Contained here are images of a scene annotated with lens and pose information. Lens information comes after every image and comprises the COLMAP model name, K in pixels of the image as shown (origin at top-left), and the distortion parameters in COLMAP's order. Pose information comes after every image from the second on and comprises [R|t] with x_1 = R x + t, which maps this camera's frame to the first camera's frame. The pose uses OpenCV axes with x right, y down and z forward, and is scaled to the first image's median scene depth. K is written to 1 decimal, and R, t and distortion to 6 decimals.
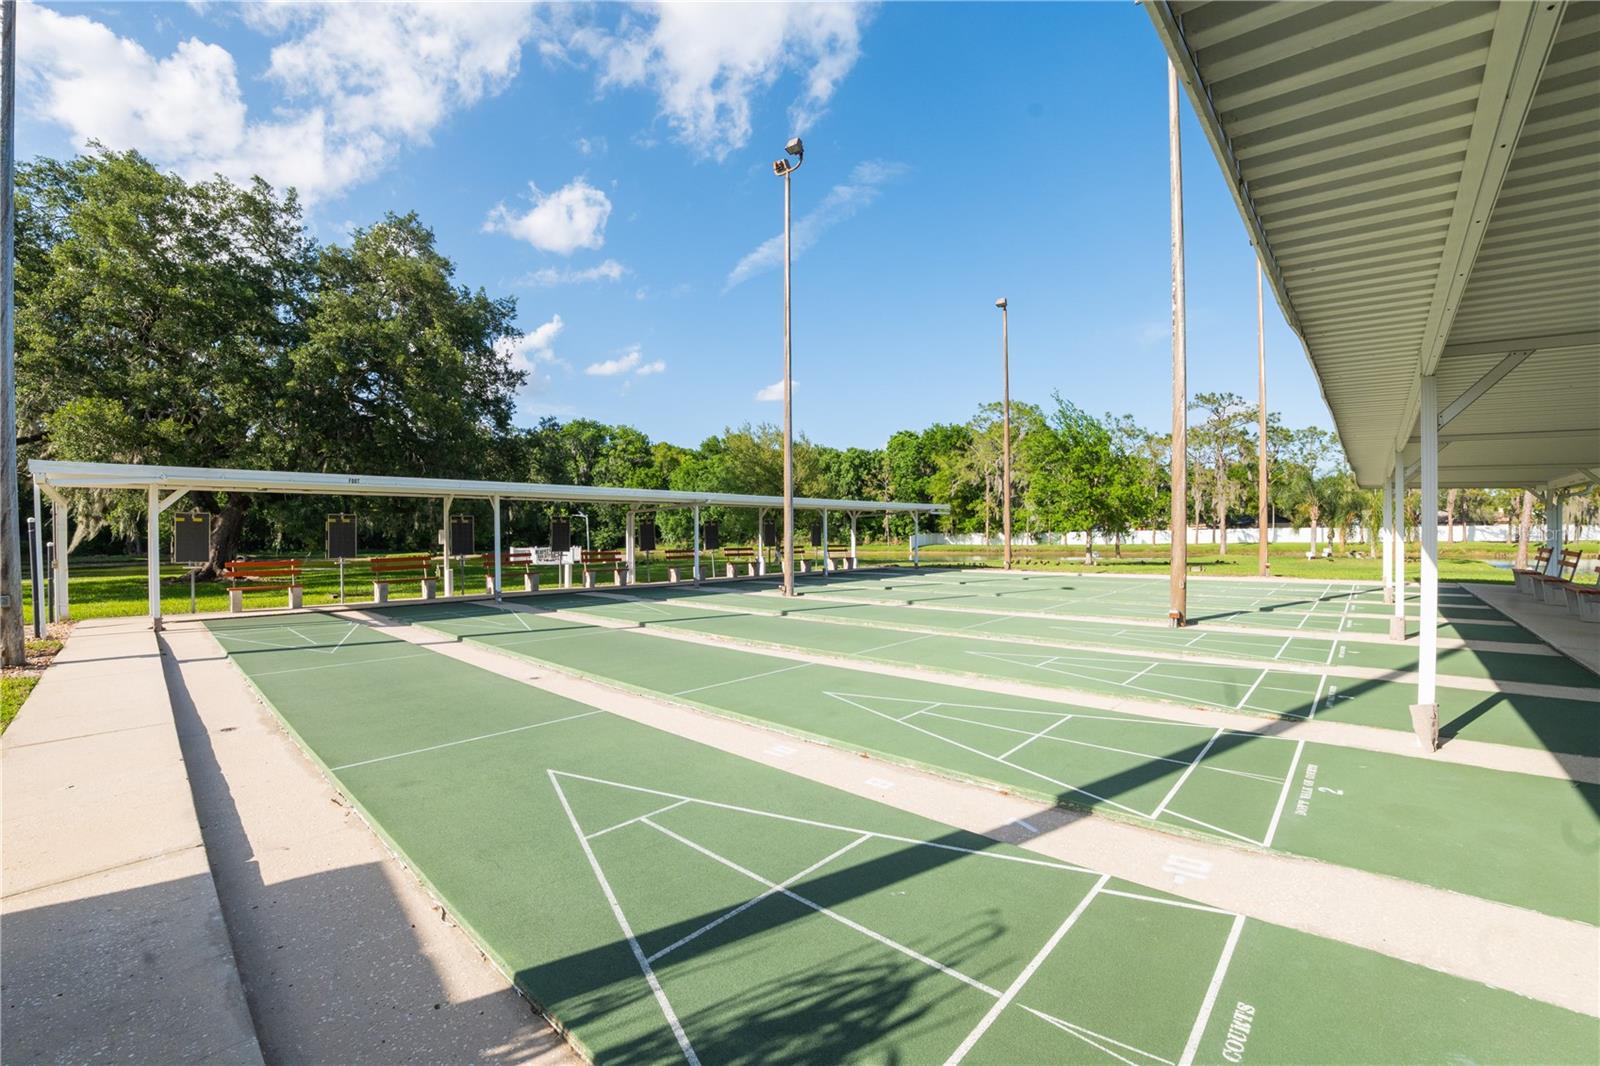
lens RADIAL K [[689.5, 0, 800.3], [0, 689.5, 530.1], [0, 0, 1]] dist [-0.056982, 0.002451]
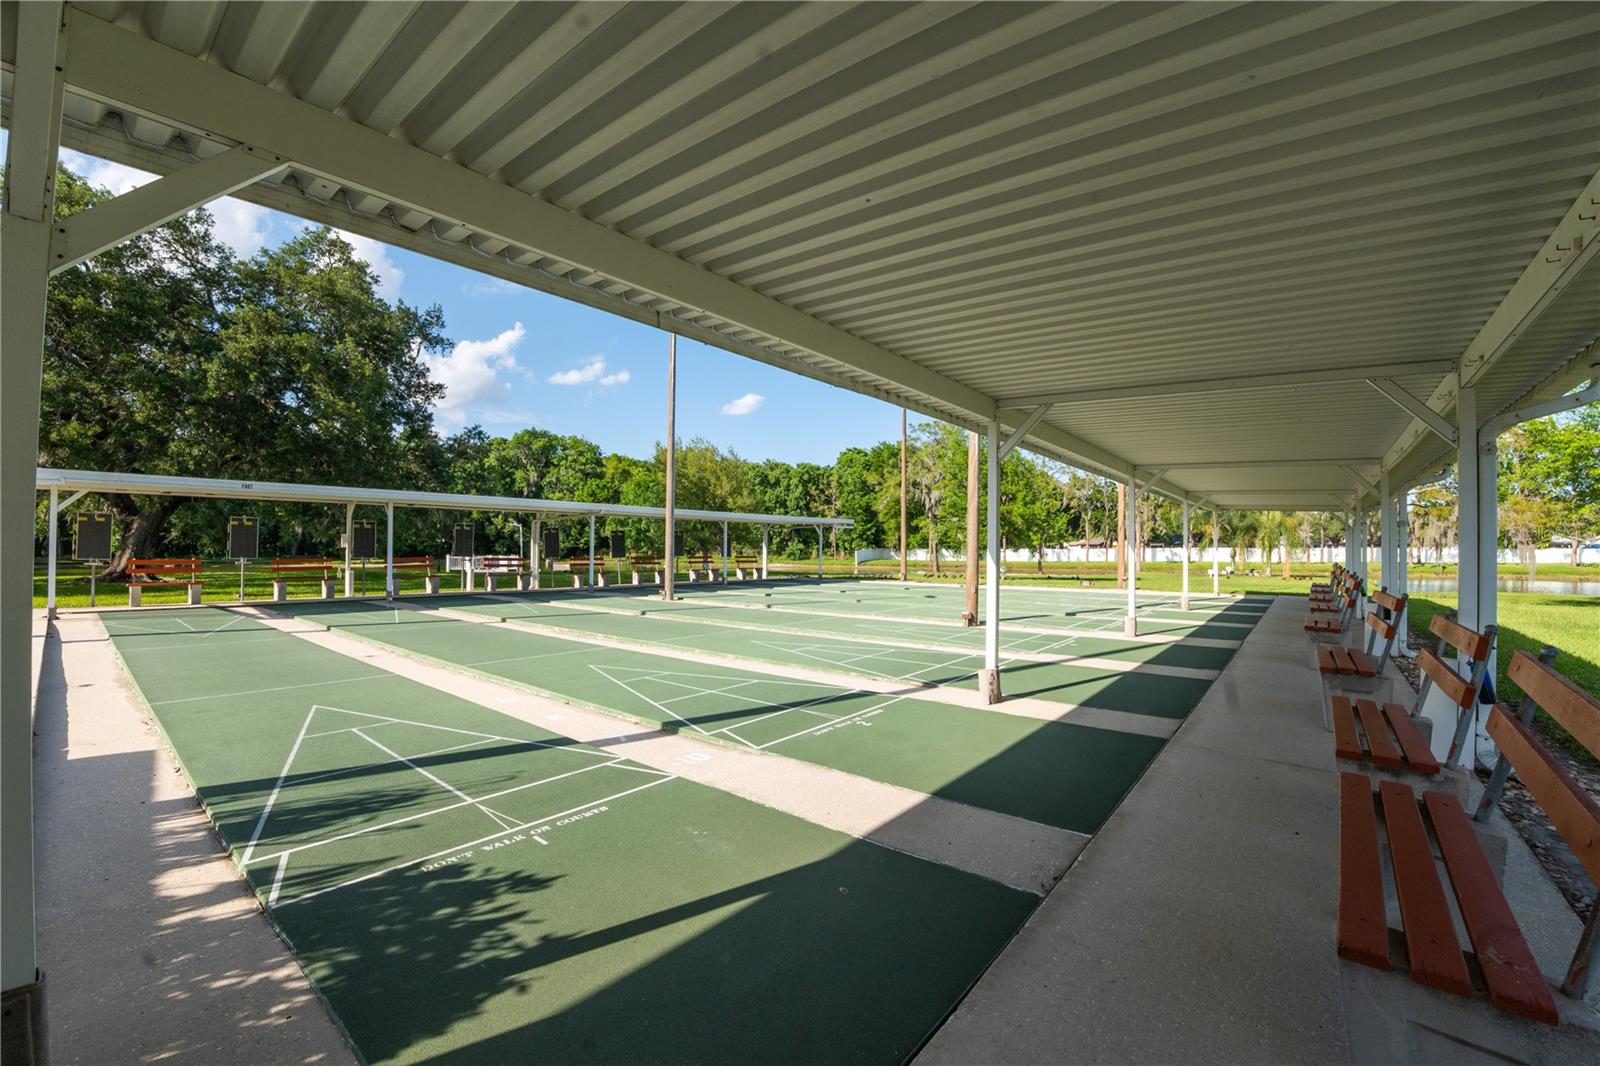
lens RADIAL K [[689.5, 0, 812.3], [0, 689.5, 534.9], [0, 0, 1]] dist [-0.056982, 0.002451]
pose [[0.997558, 0.015934, 0.067994, 0.086531], [-0.014956, 0.999778, -0.014870, 0.003900], [-0.068216, 0.013816, 0.997575, -0.062312]]
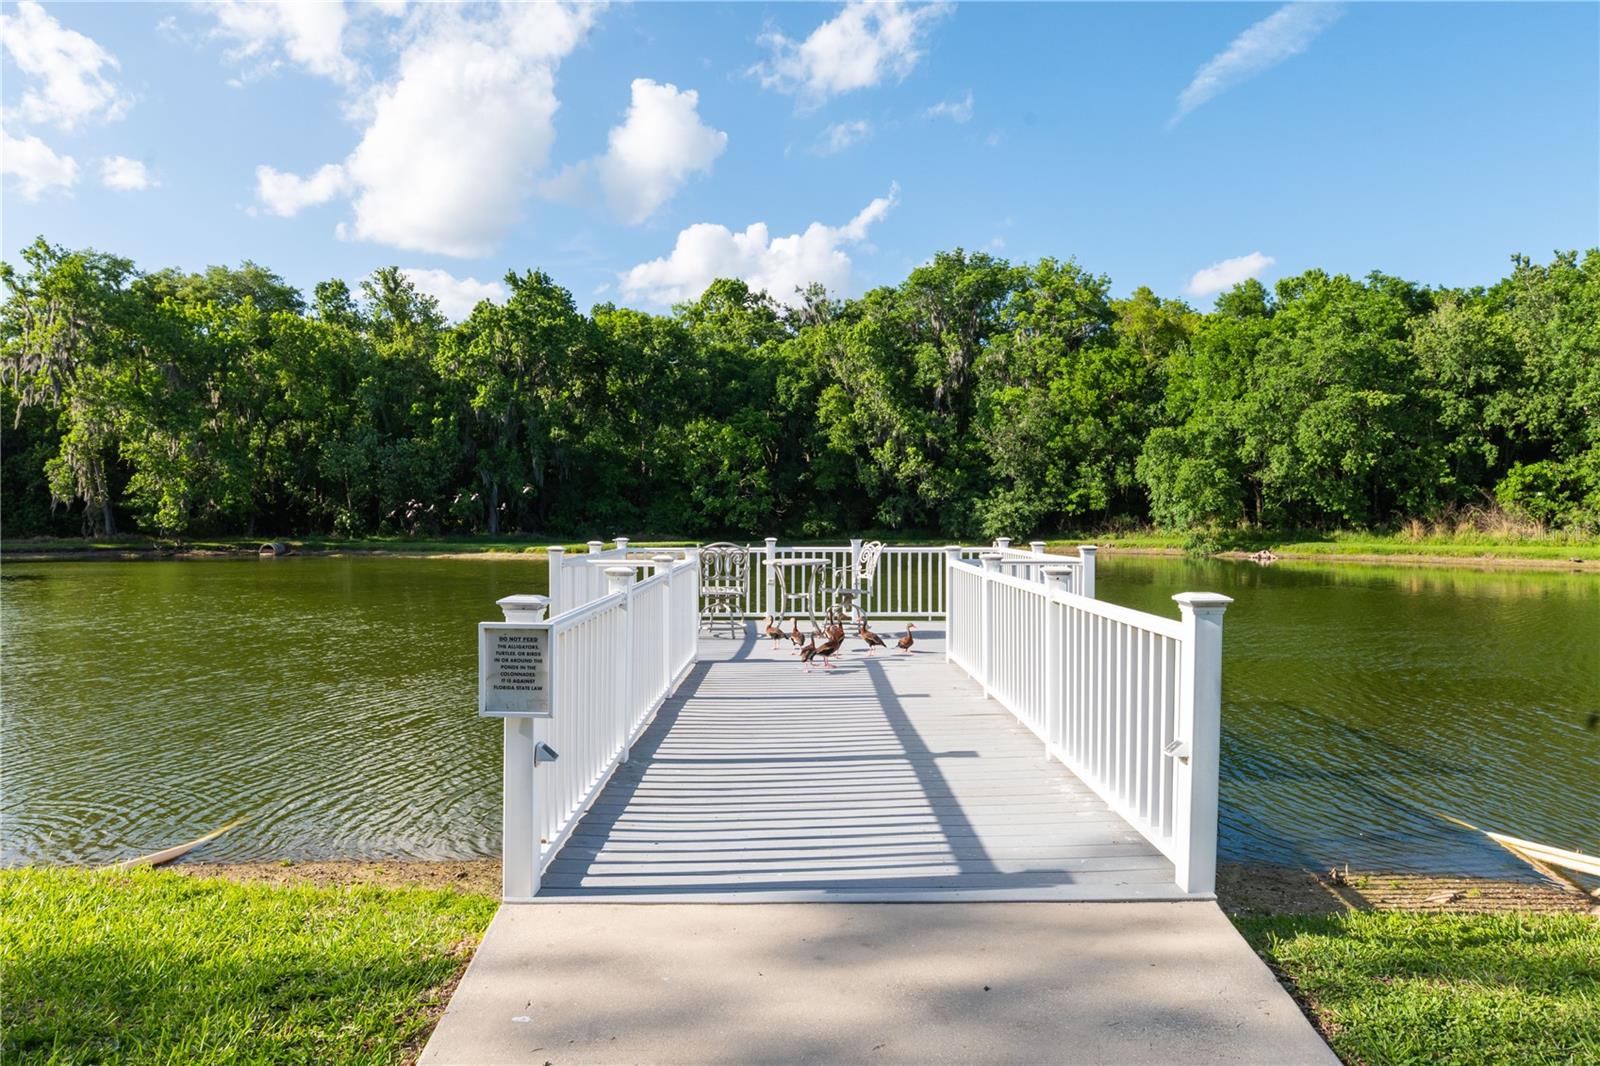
lens RADIAL K [[1048.2, 0, 800.6], [0, 1048.2, 527.2], [0, 0, 1]] dist [0.001020, 0.000260]
pose [[0.901651, 0.015482, -0.432187, -0.467285], [-0.008131, 0.999789, 0.018852, 0.031645], [0.432388, -0.013483, 0.901587, 1.422555]]
